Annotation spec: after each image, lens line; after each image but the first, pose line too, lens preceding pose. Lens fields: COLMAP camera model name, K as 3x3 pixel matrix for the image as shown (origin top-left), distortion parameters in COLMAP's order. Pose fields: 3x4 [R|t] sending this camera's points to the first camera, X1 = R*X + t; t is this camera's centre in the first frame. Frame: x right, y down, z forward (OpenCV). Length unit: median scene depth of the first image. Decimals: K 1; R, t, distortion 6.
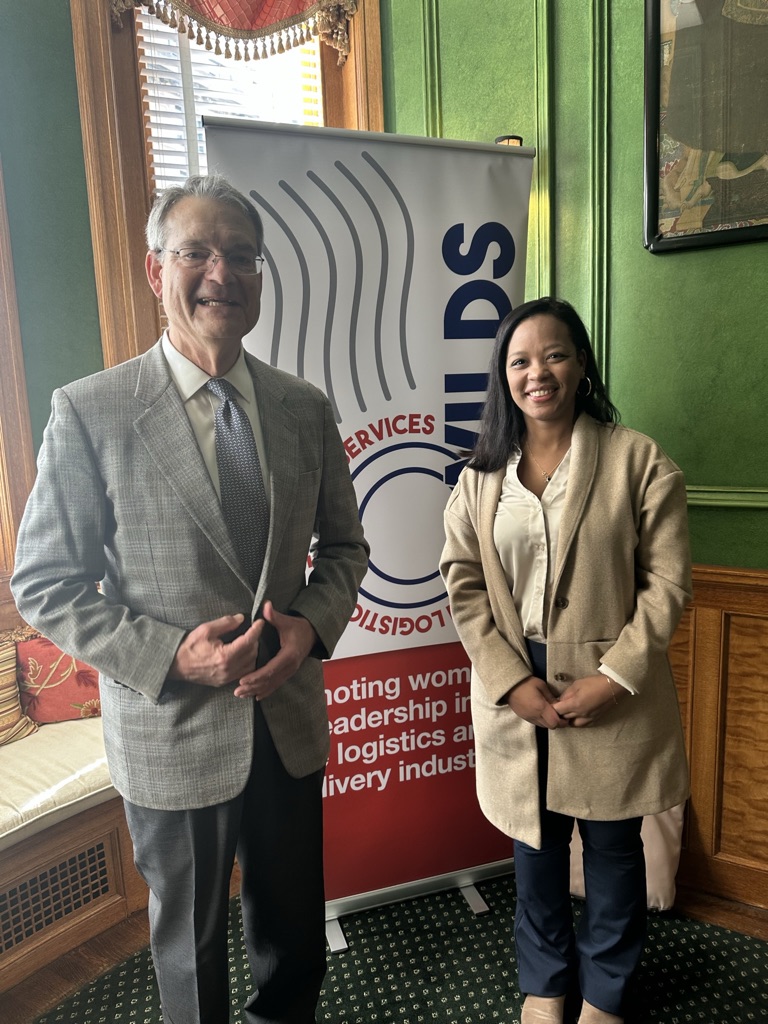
lens RADIAL K [[724.0, 0, 380.3], [0, 724.0, 499.4], [0, 0, 1]] dist [0.067538, -0.082699]
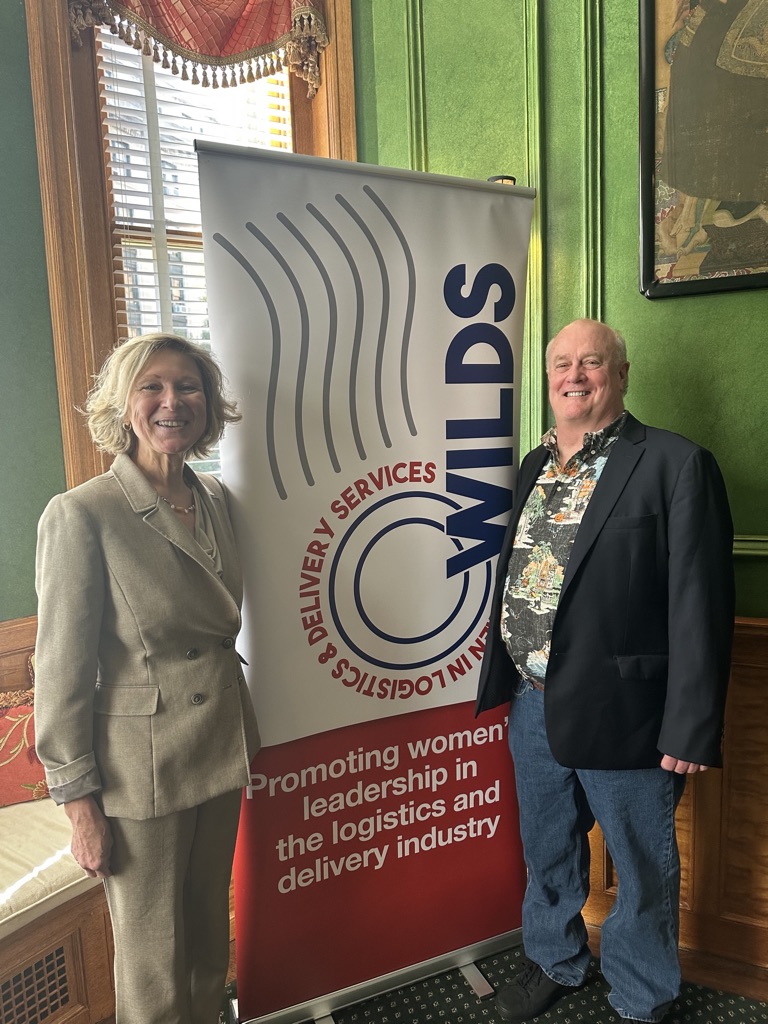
lens RADIAL K [[724.0, 0, 383.0], [0, 724.0, 494.8], [0, 0, 1]] dist [0.067538, -0.082699]
pose [[0.994652, -0.006246, 0.103090, -0.086085], [0.010783, 0.998995, -0.043512, -0.032344], [-0.102714, 0.044391, 0.993720, 0.068290]]
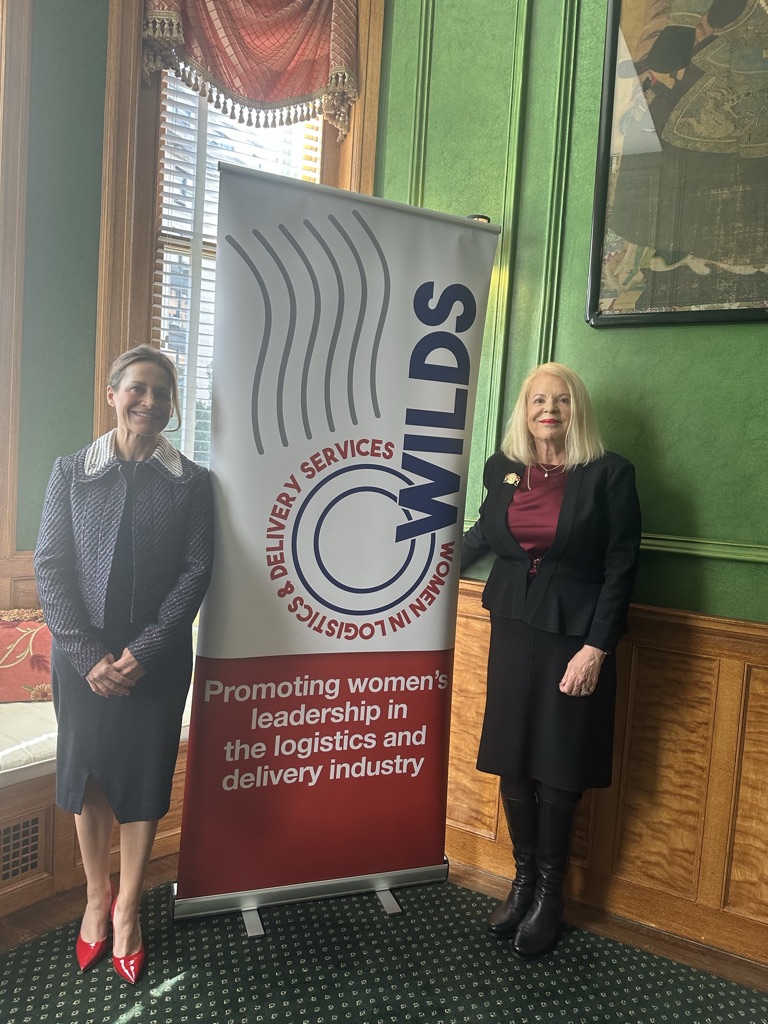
lens RADIAL K [[724.0, 0, 377.7], [0, 724.0, 498.6], [0, 0, 1]] dist [0.067538, -0.082699]
pose [[0.993513, 0.099690, 0.054709, -0.003571], [-0.094111, 0.990873, -0.096504, 0.076928], [-0.063830, 0.090729, 0.993828, -0.104062]]
